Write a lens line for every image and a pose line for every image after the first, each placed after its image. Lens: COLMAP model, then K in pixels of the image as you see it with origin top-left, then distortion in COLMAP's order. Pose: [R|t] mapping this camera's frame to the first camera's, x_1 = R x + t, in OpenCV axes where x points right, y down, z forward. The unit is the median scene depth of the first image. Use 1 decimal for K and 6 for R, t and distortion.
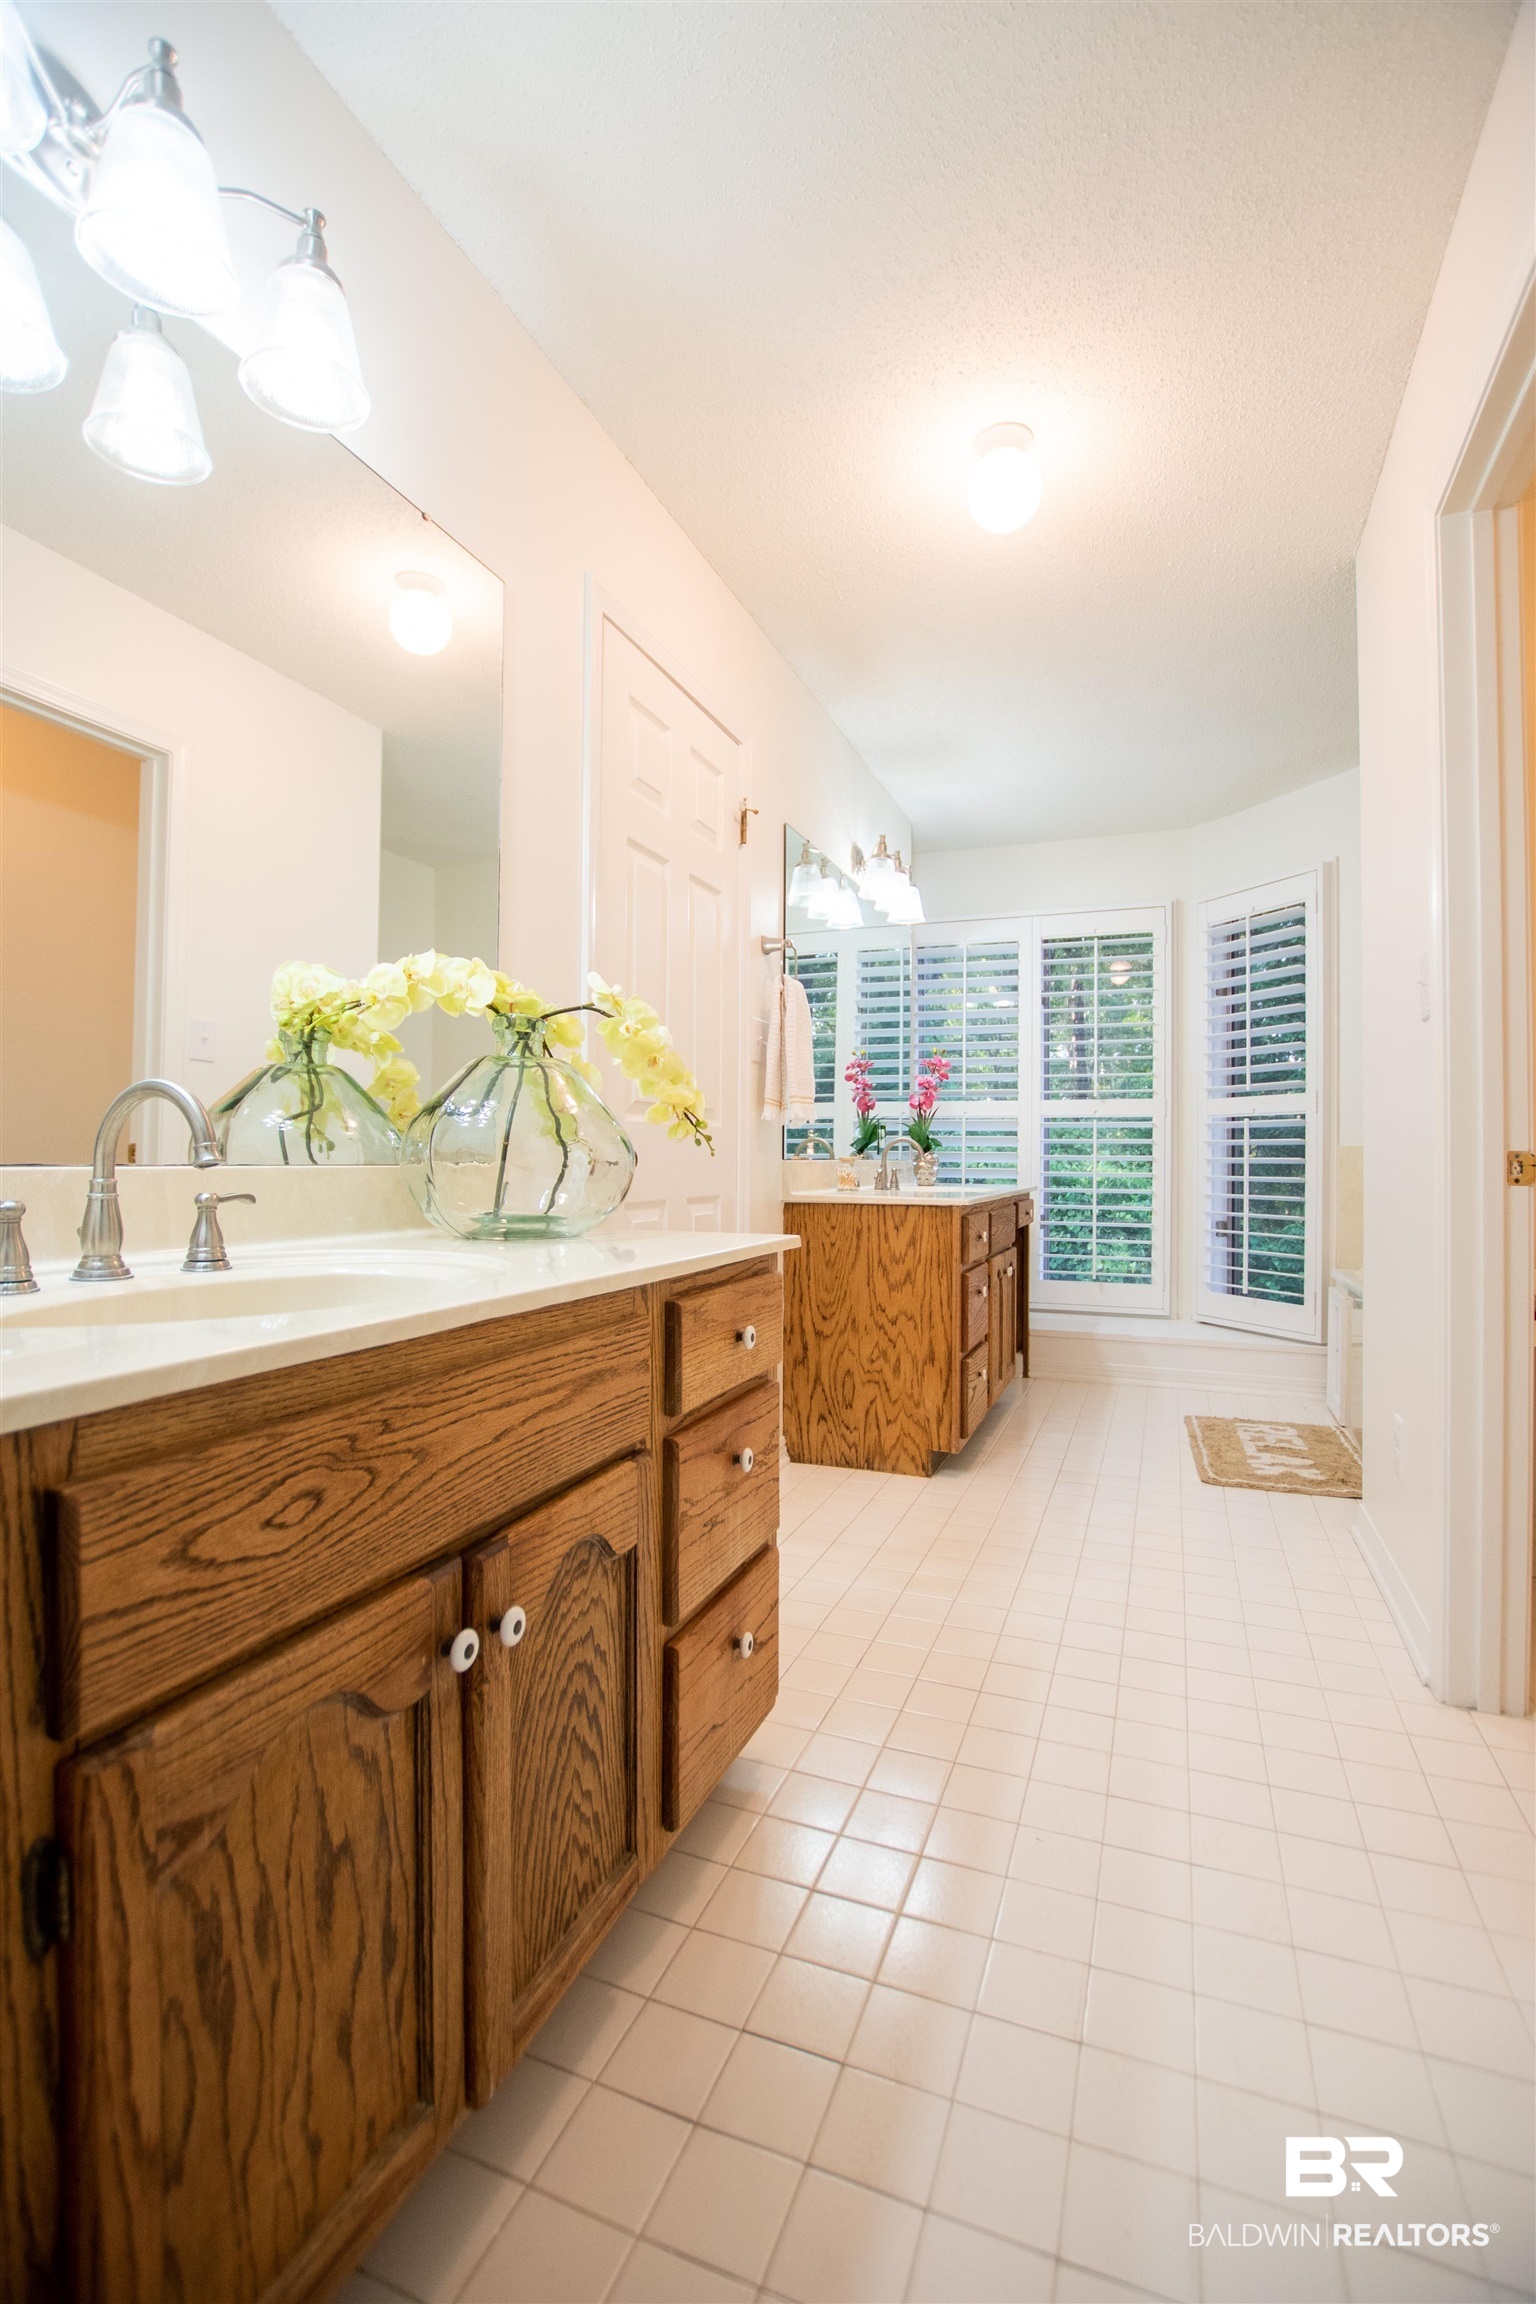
lens RADIAL K [[991.4, 0, 768.8], [0, 991.4, 1153.3], [0, 0, 1]] dist [0.009800, -0.005112]
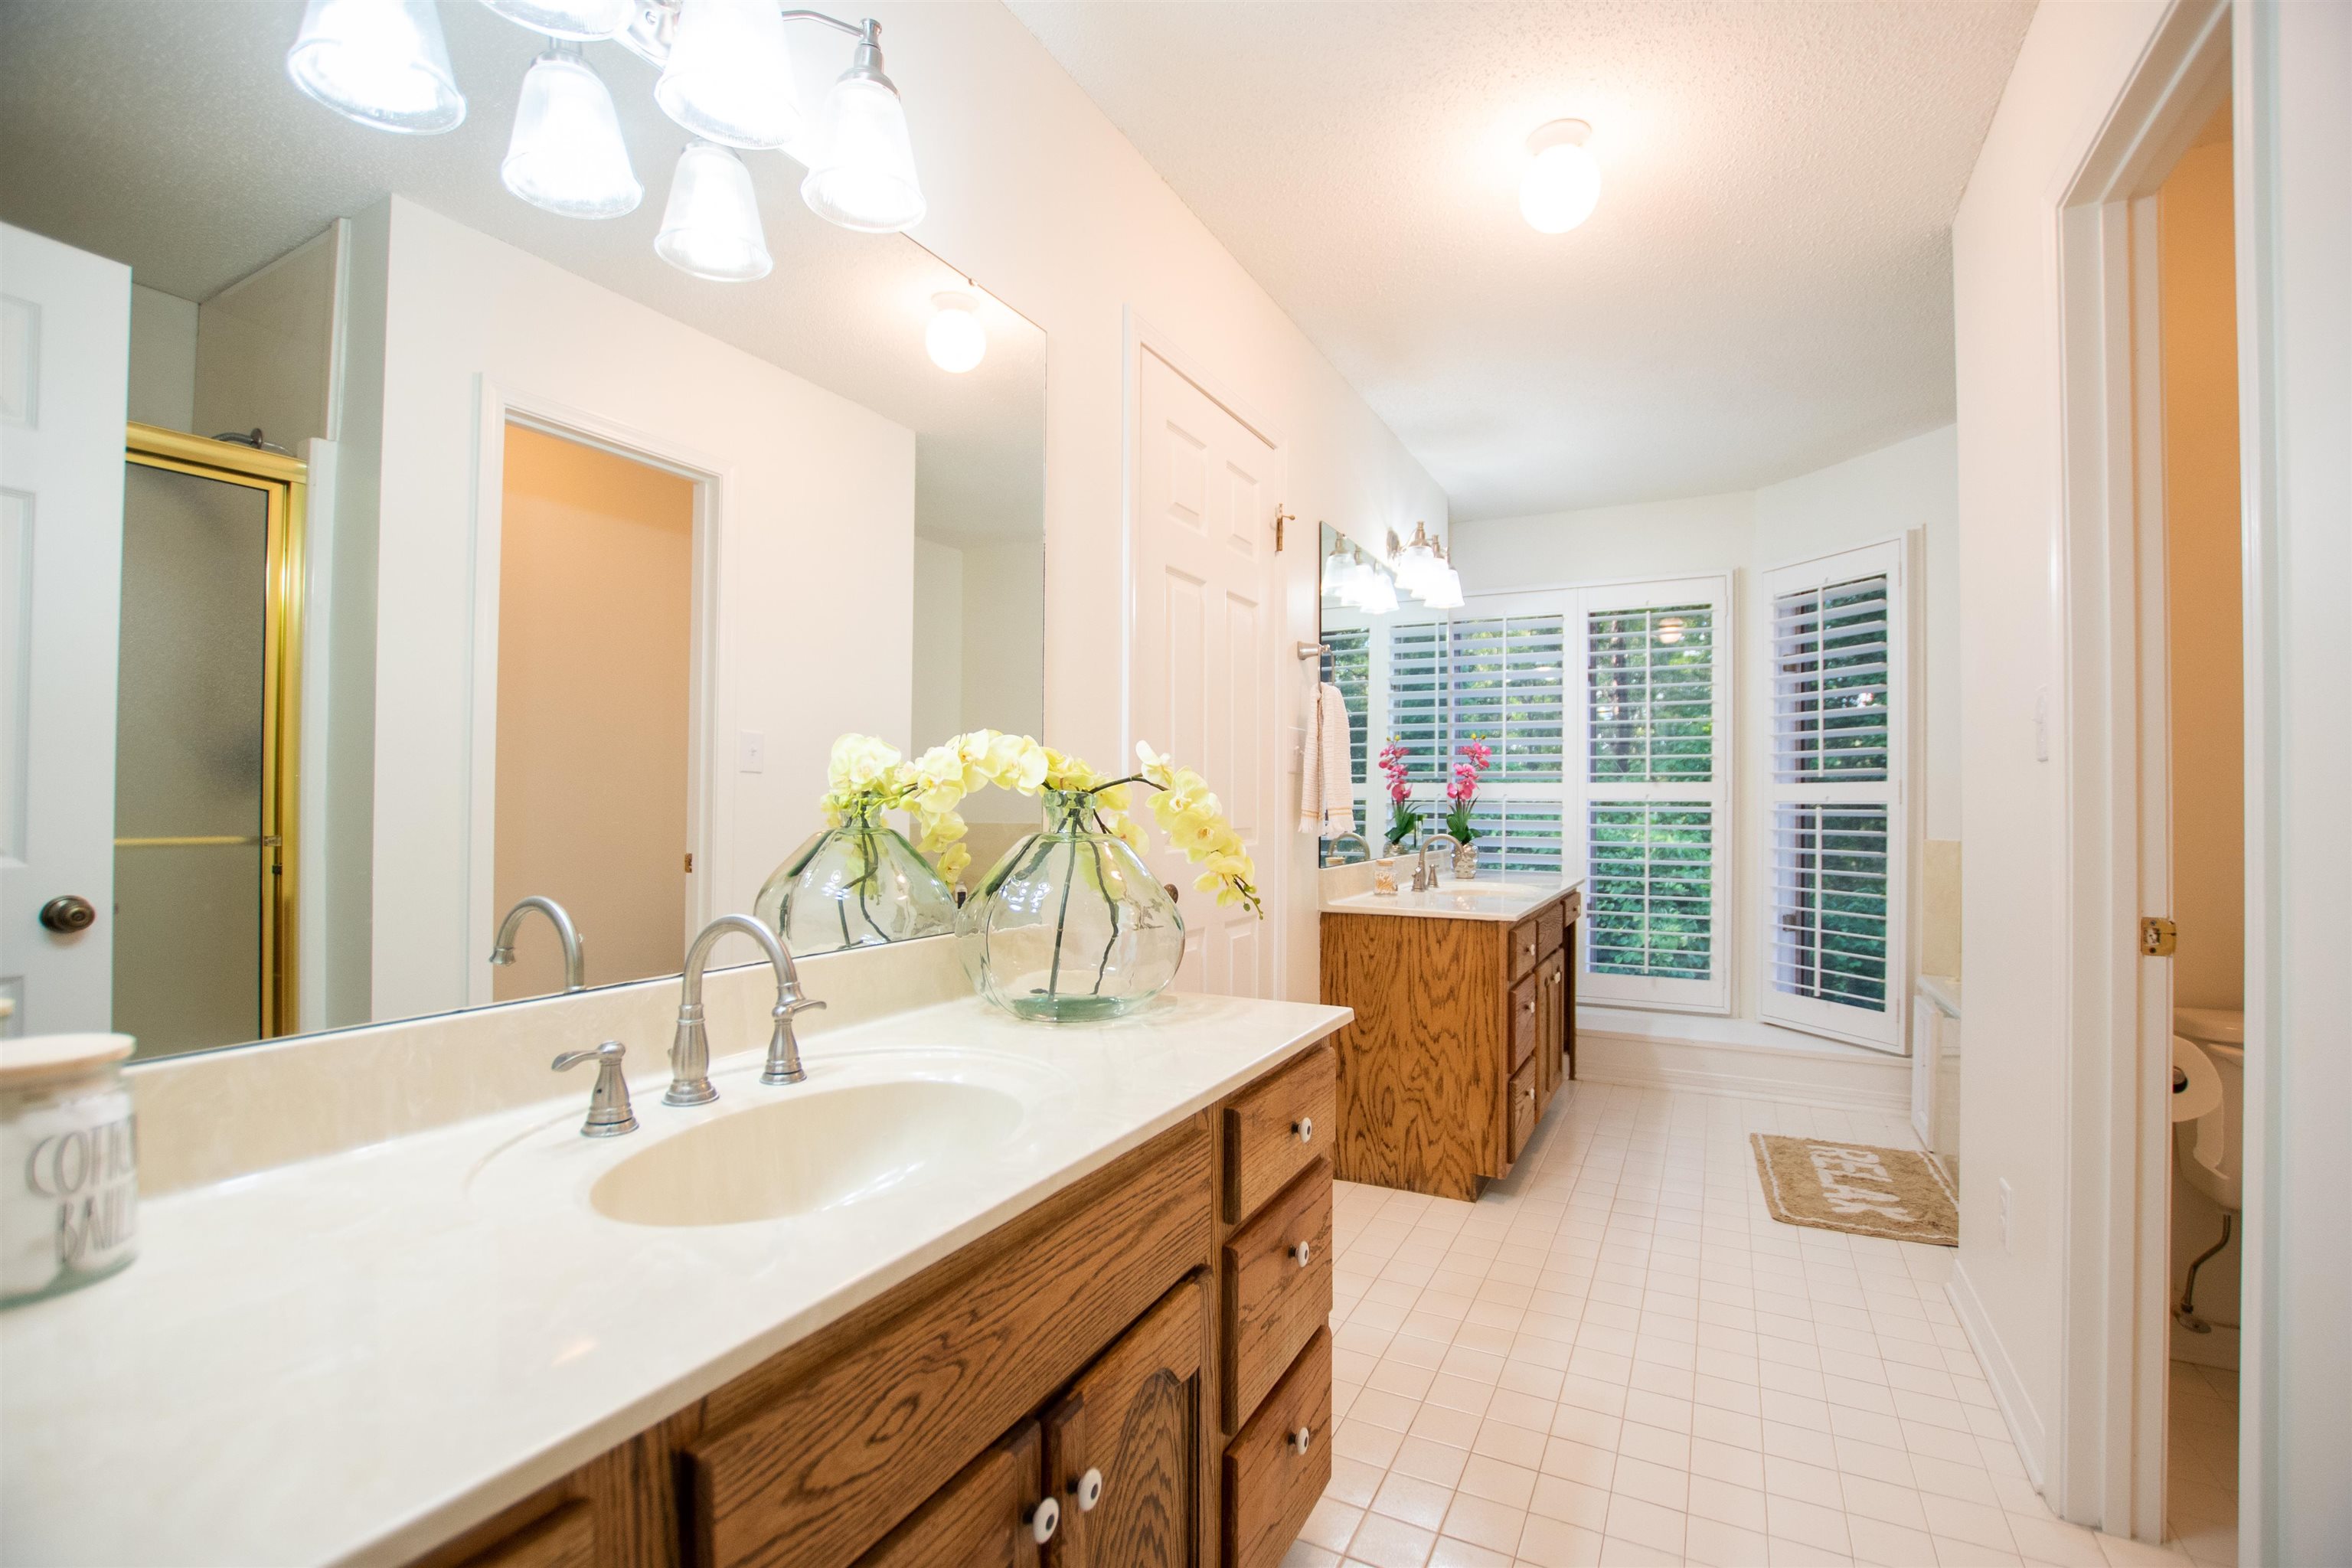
lens RADIAL K [[1012.1, 0, 1184.9], [0, 1012.1, 799.3], [0, 0, 1]] dist [0.009800, -0.005112]
pose [[0.995071, -0.003774, -0.099098, -0.029463], [0.004993, 0.999915, 0.012055, -0.121151], [0.099044, -0.012490, 0.995005, -0.002850]]
